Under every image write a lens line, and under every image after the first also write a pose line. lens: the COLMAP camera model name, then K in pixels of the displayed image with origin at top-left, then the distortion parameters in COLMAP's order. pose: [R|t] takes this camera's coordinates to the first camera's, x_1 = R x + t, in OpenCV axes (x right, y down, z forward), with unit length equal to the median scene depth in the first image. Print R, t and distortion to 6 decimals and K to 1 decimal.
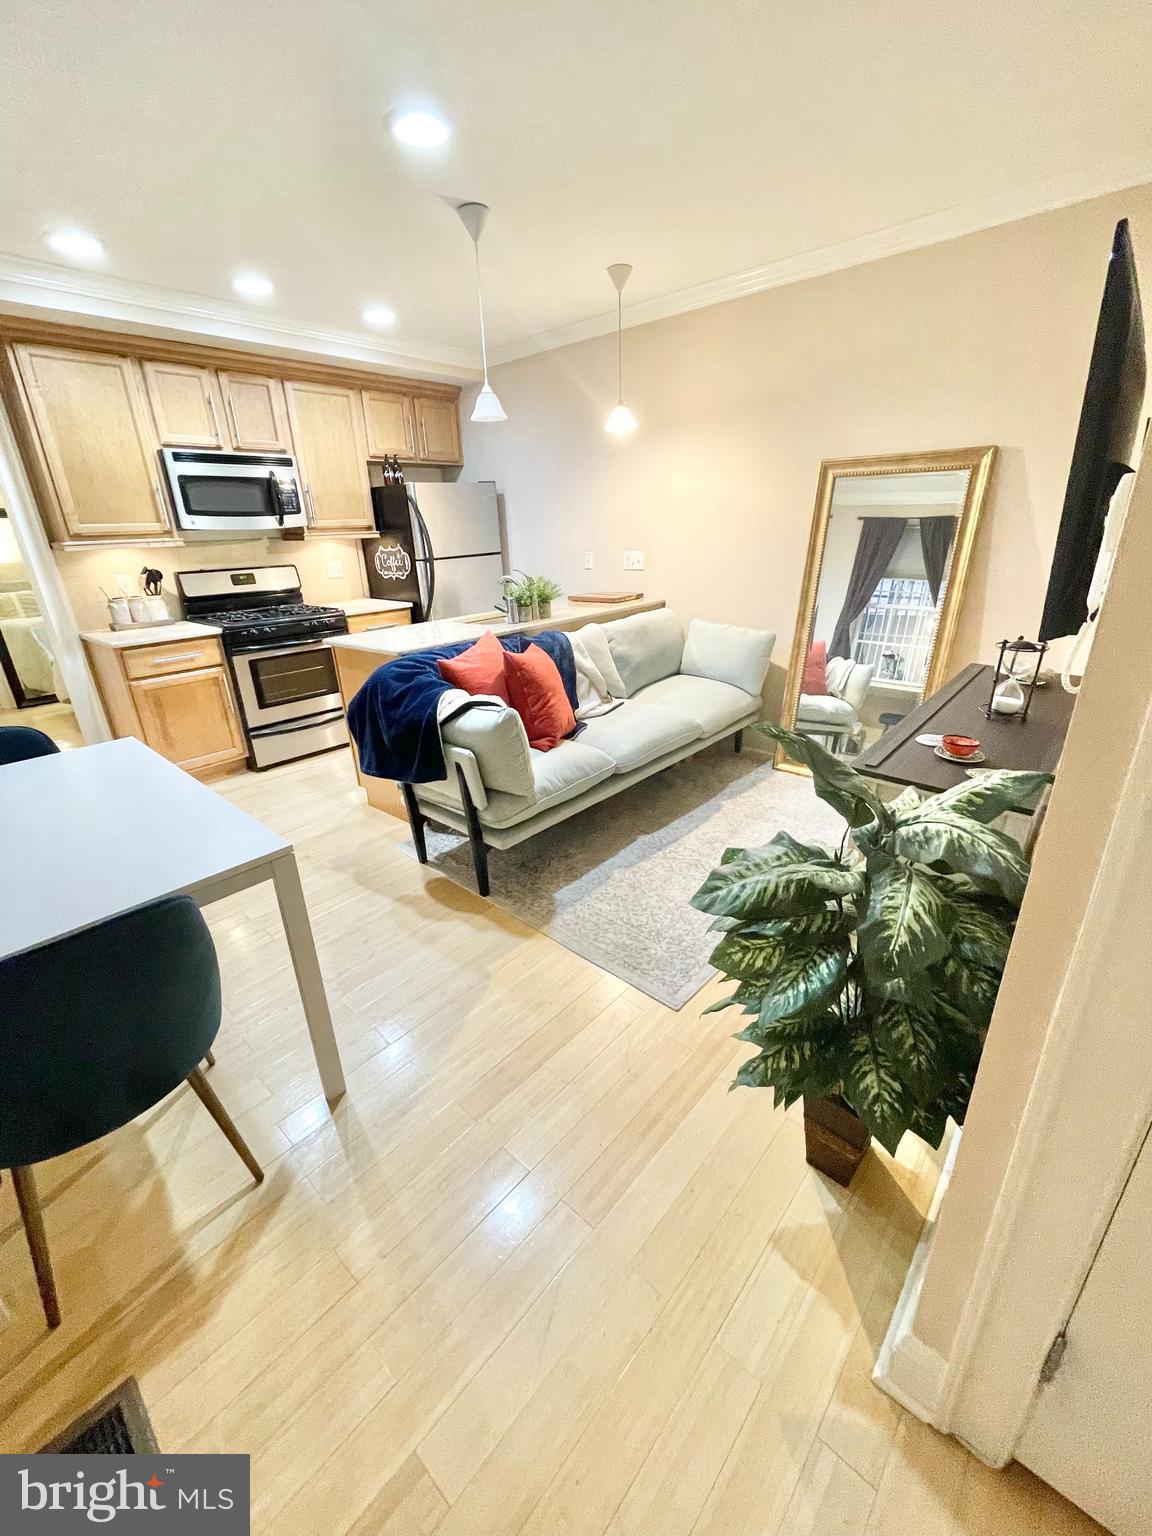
lens RADIAL K [[622.5, 0, 572.0], [0, 622.5, 770.3], [0, 0, 1]] dist [-0.003061, 0.000522]
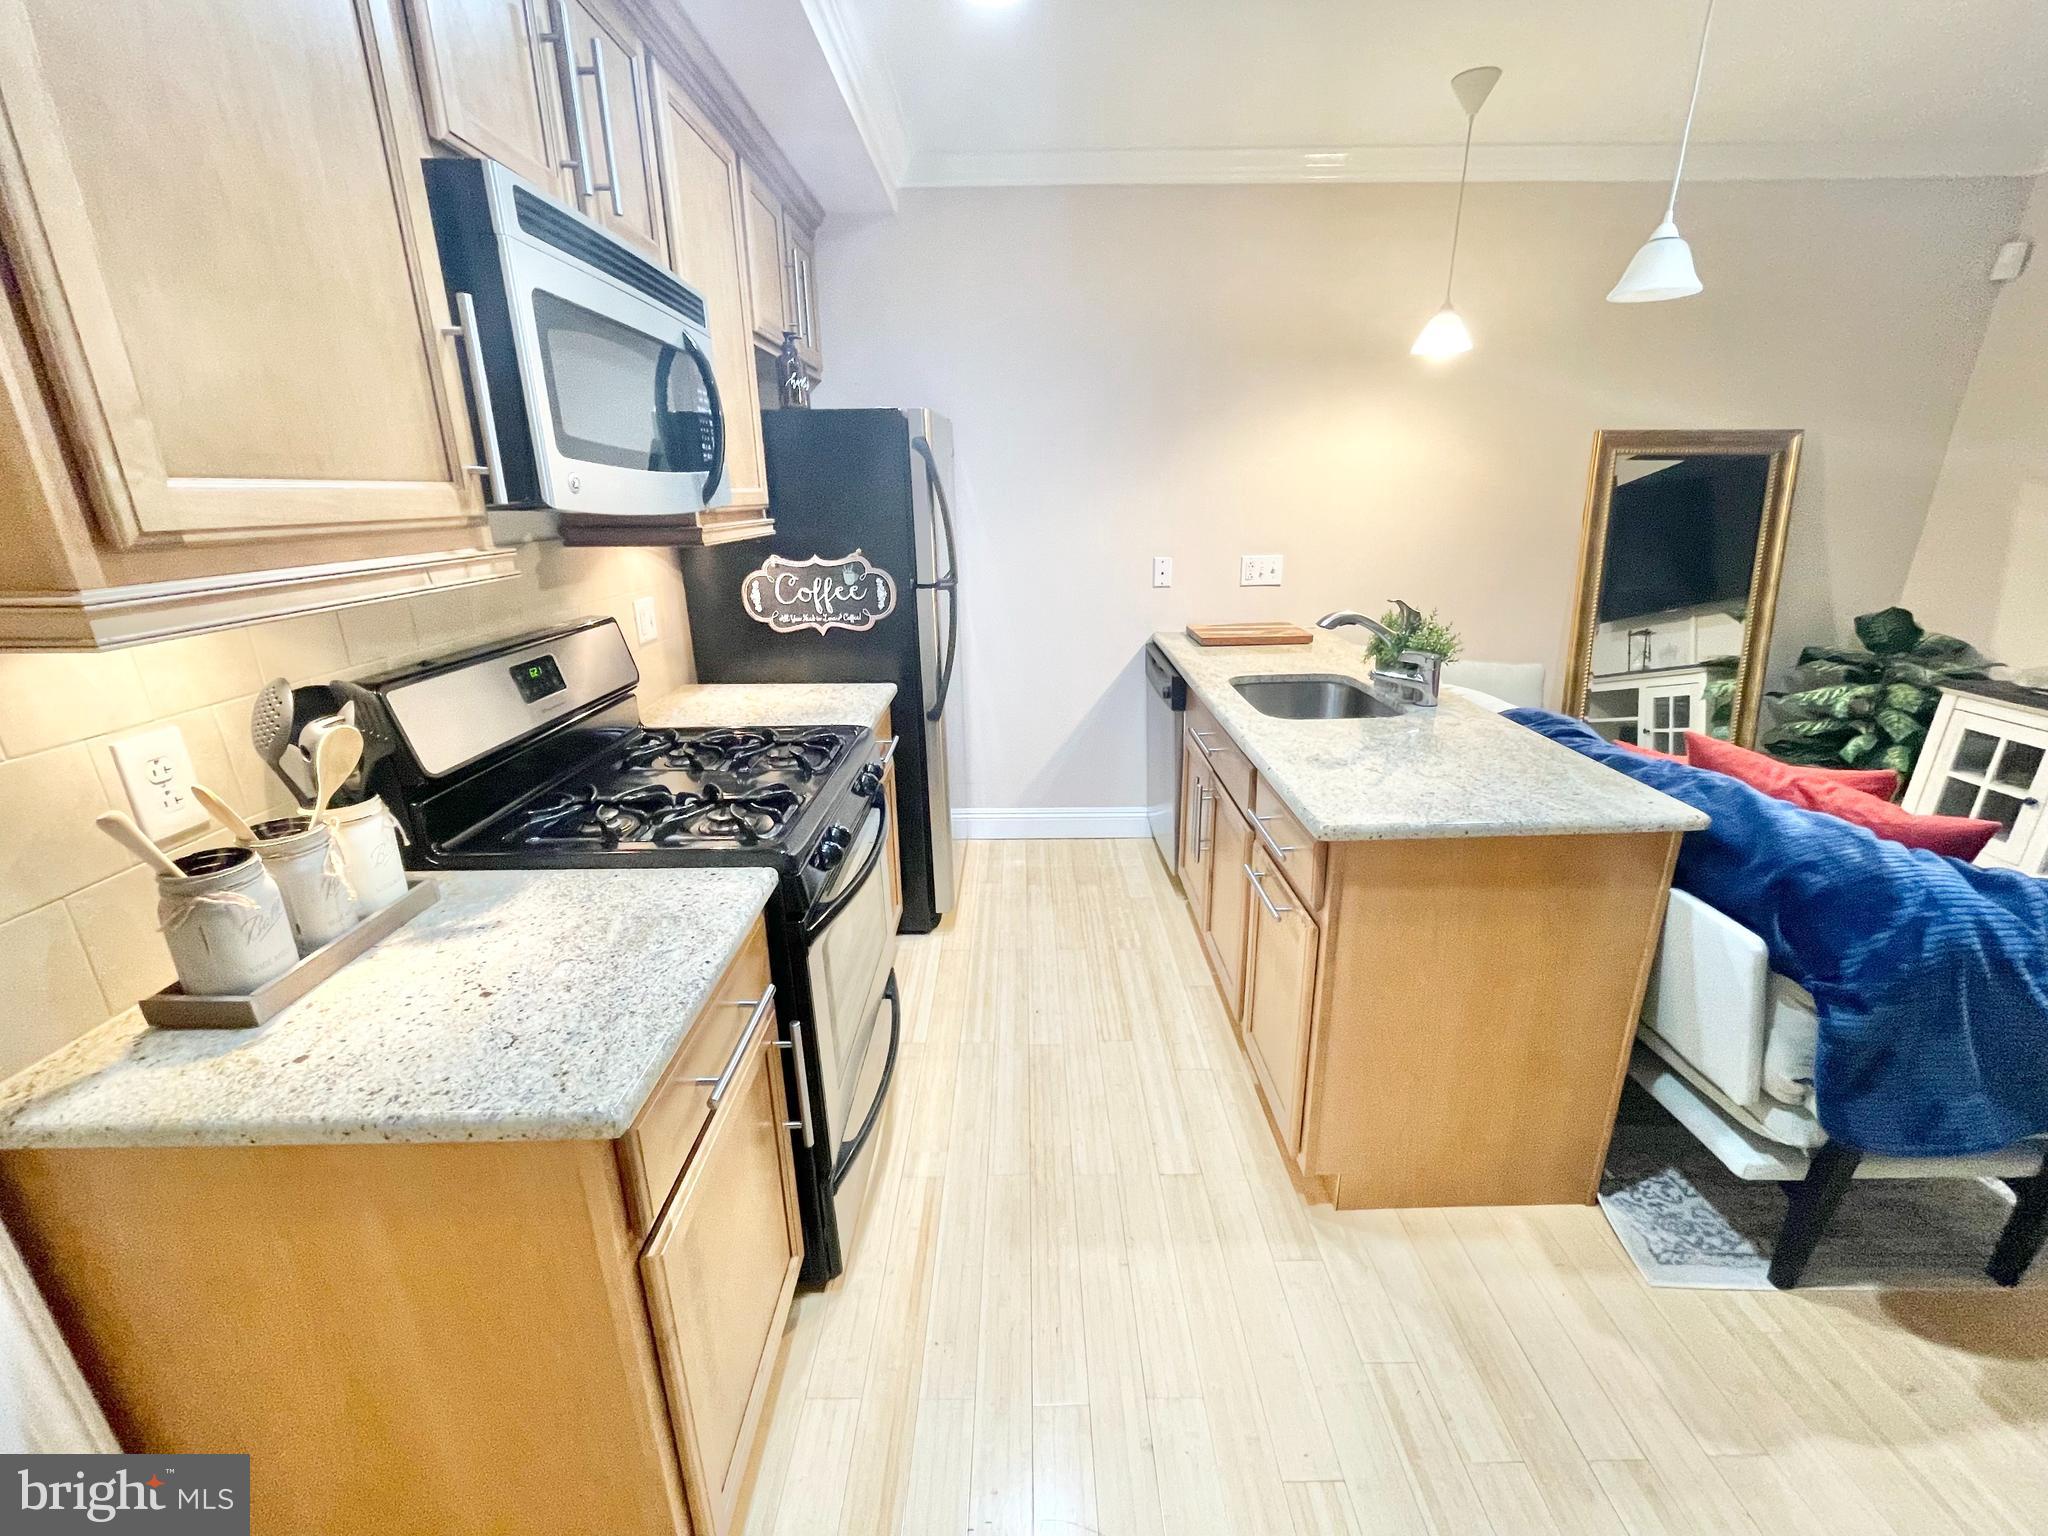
lens RADIAL K [[830.0, 0, 1026.4], [0, 830.0, 756.0], [0, 0, 1]] dist [-0.003061, 0.000522]
pose [[0.738544, -0.182638, 0.648996, -0.578497], [0.238966, 0.971027, 0.001324, -0.203716], [-0.630435, 0.154110, 0.760790, 0.529295]]
